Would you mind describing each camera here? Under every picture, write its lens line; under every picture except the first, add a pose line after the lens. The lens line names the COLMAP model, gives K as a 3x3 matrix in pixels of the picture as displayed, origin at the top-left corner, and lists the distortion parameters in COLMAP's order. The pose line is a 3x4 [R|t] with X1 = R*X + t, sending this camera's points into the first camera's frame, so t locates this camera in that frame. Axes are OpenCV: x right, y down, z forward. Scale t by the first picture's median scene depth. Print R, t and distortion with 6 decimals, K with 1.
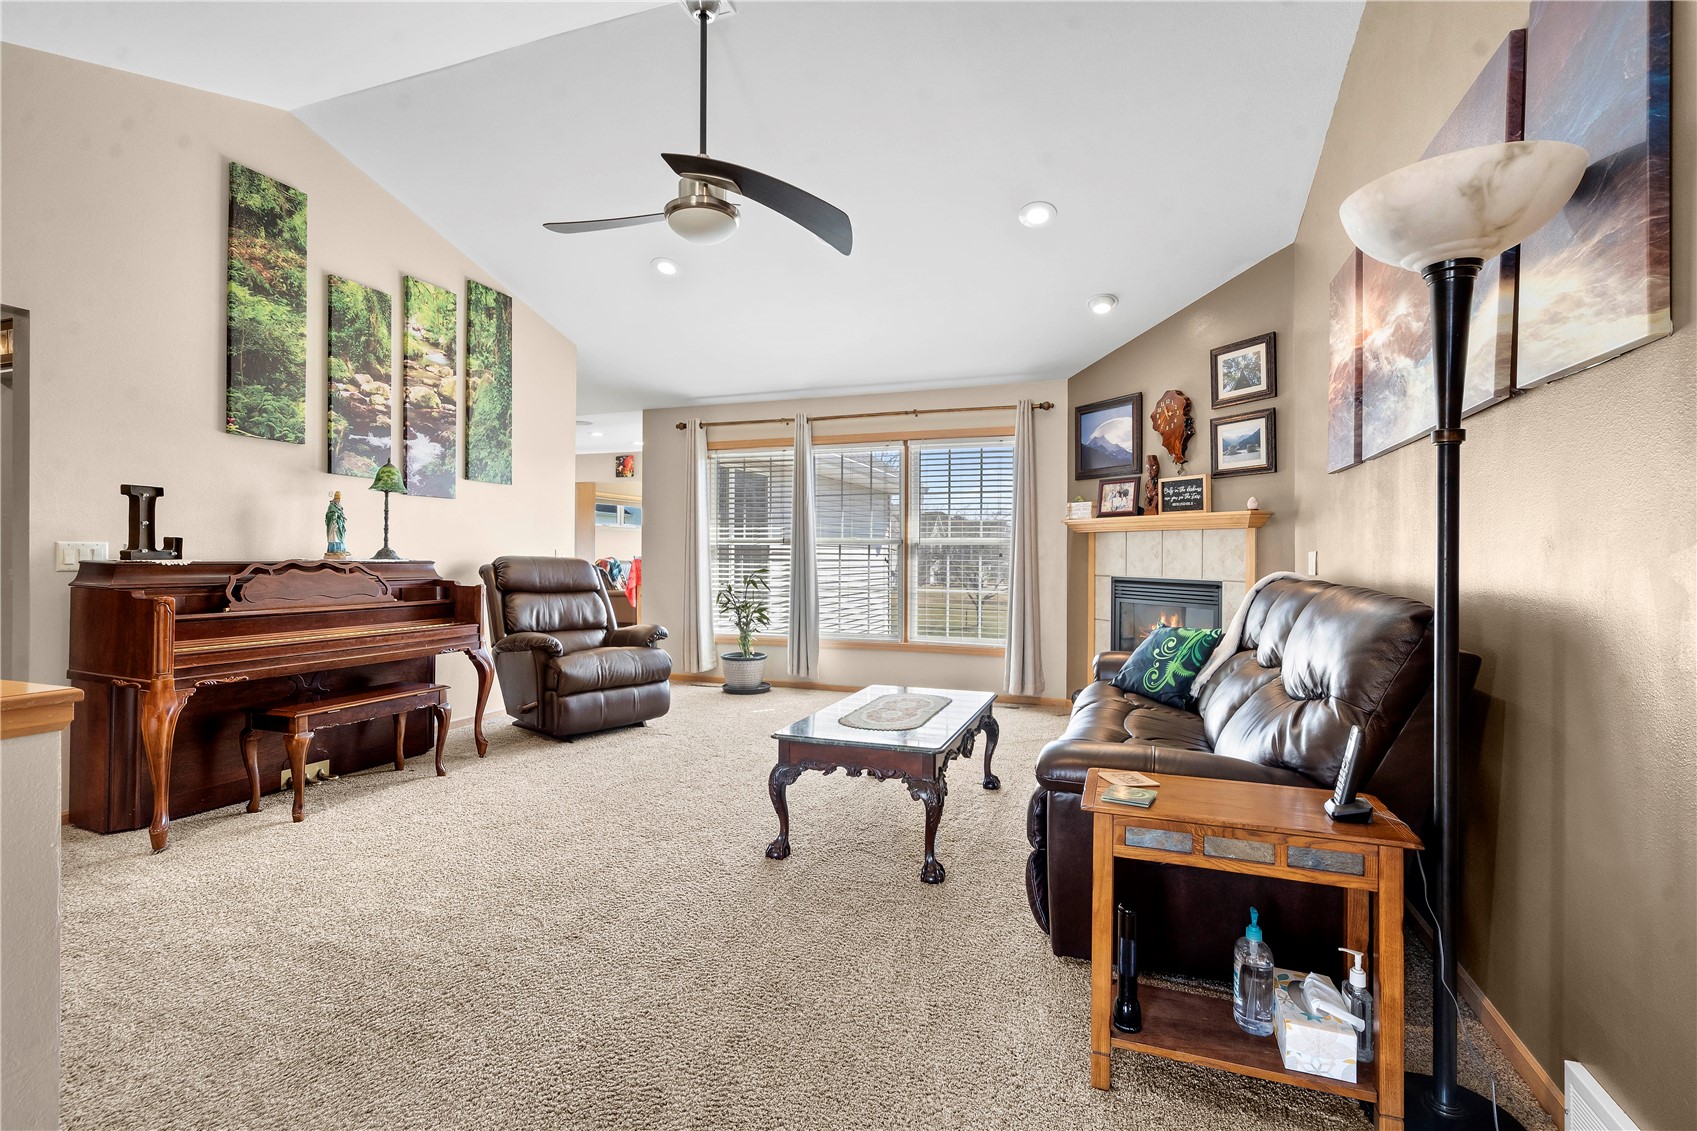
lens RADIAL K [[780.8, 0, 840.2], [0, 780.8, 562.7], [0, 0, 1]] dist [-0.001073, 0.001348]
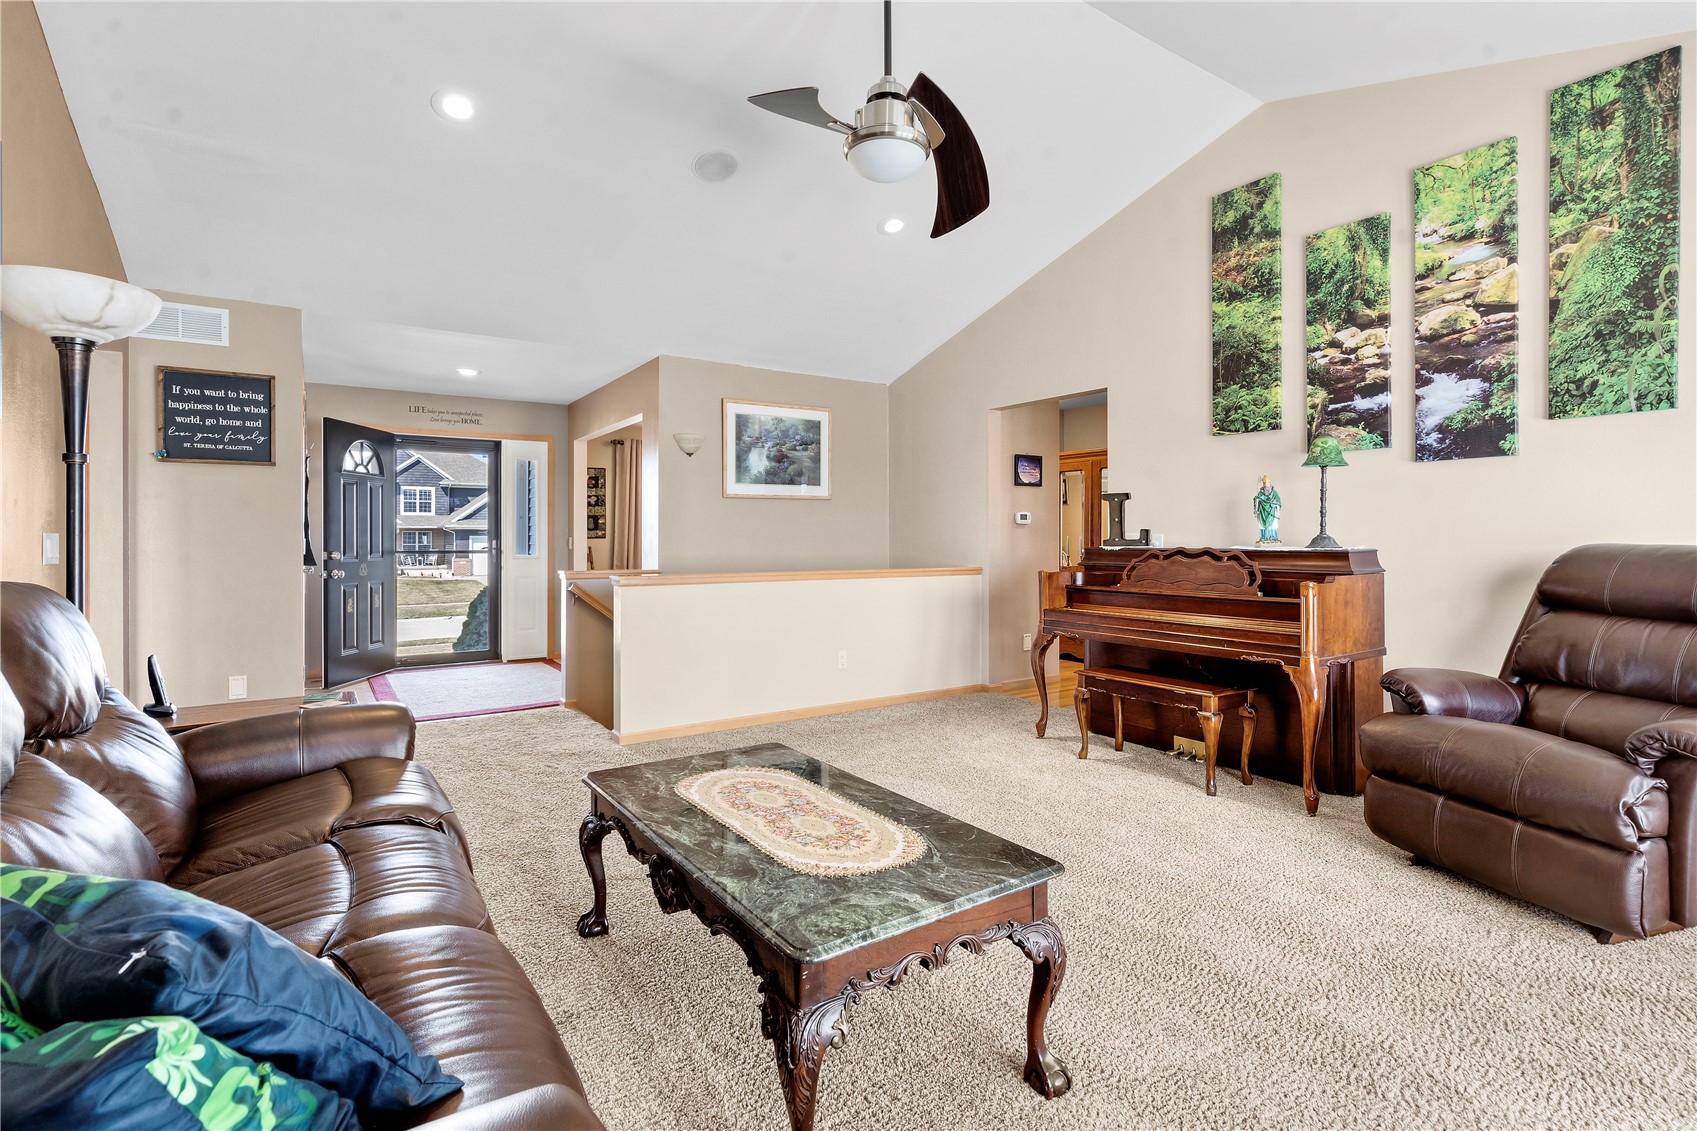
lens RADIAL K [[780.8, 0, 838.8], [0, 780.8, 549.9], [0, 0, 1]] dist [-0.001073, 0.001348]
pose [[-0.572968, -0.002538, -0.819574, 0.400331], [-0.015891, 0.999842, 0.008013, -0.000541], [0.819424, 0.017615, -0.572918, 1.047930]]
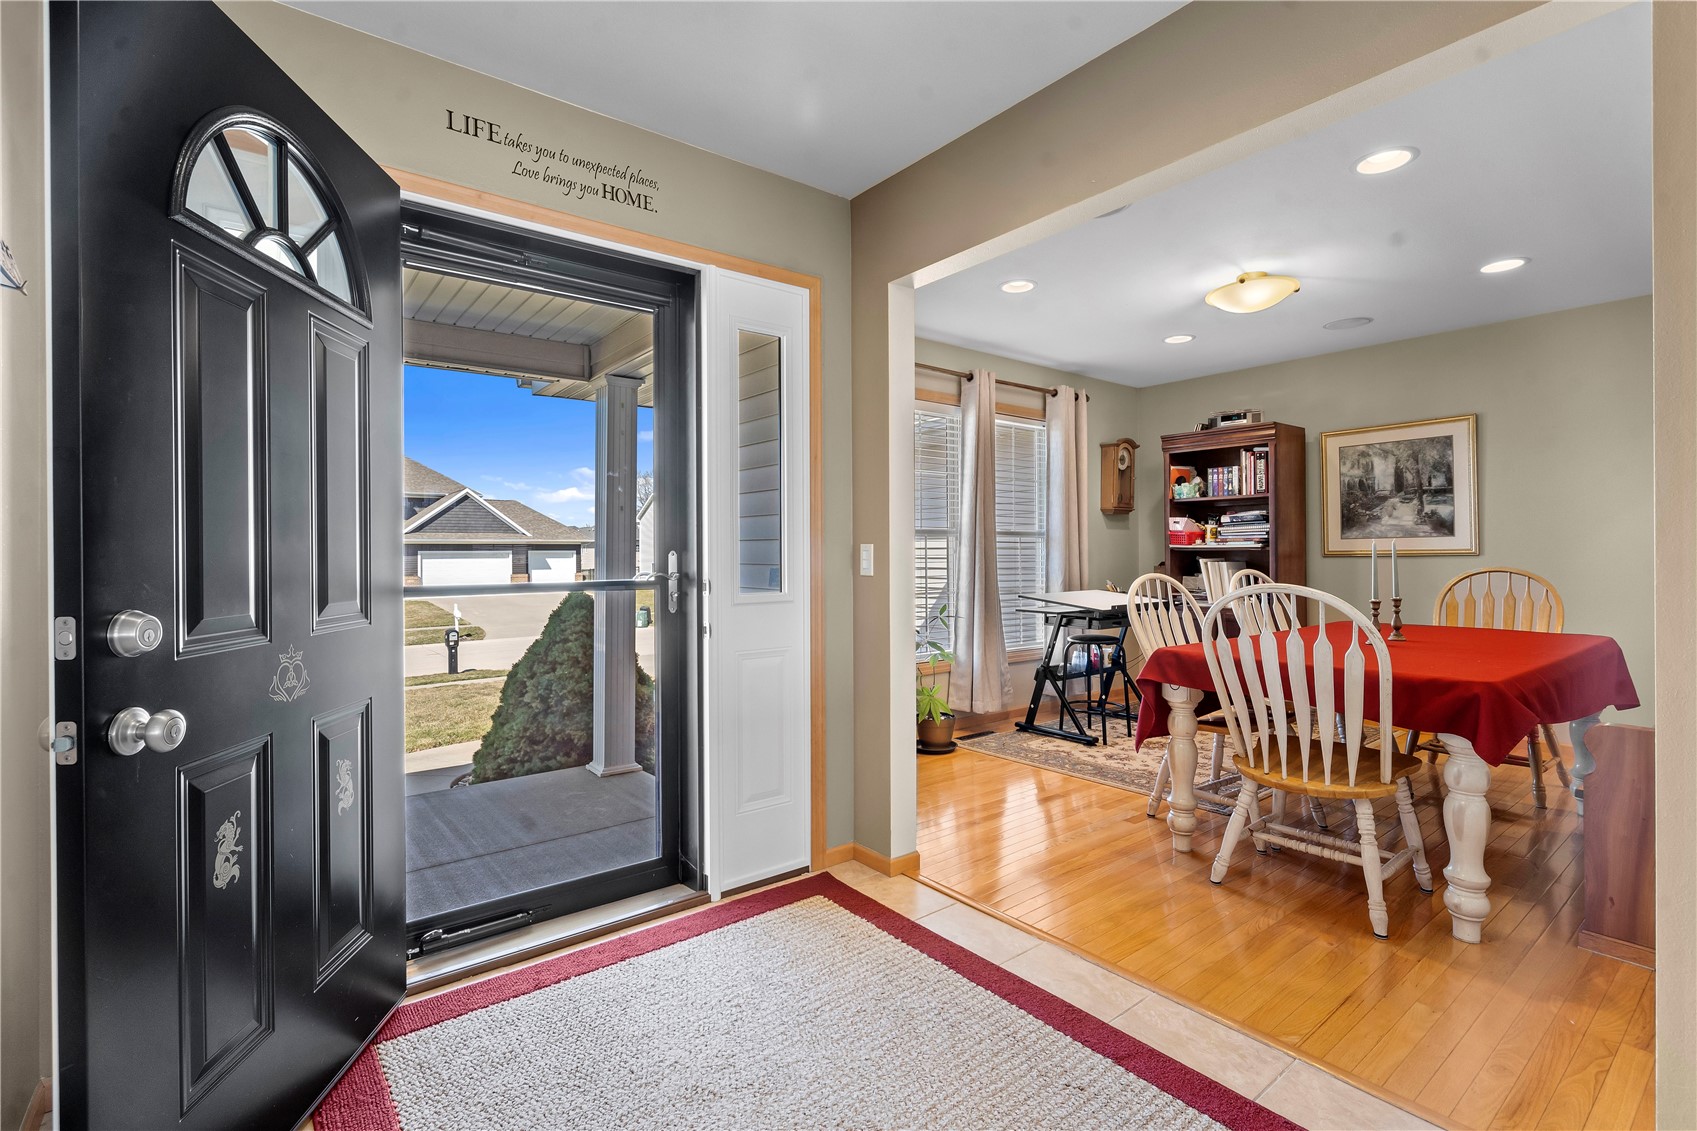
lens RADIAL K [[780.8, 0, 843.7], [0, 780.8, 558.4], [0, 0, 1]] dist [-0.001073, 0.001348]
pose [[-0.515689, -0.007253, -0.856745, 0.250654], [-0.009836, 0.999948, -0.002545, 0.001878], [0.856719, 0.007114, -0.515734, 0.707867]]
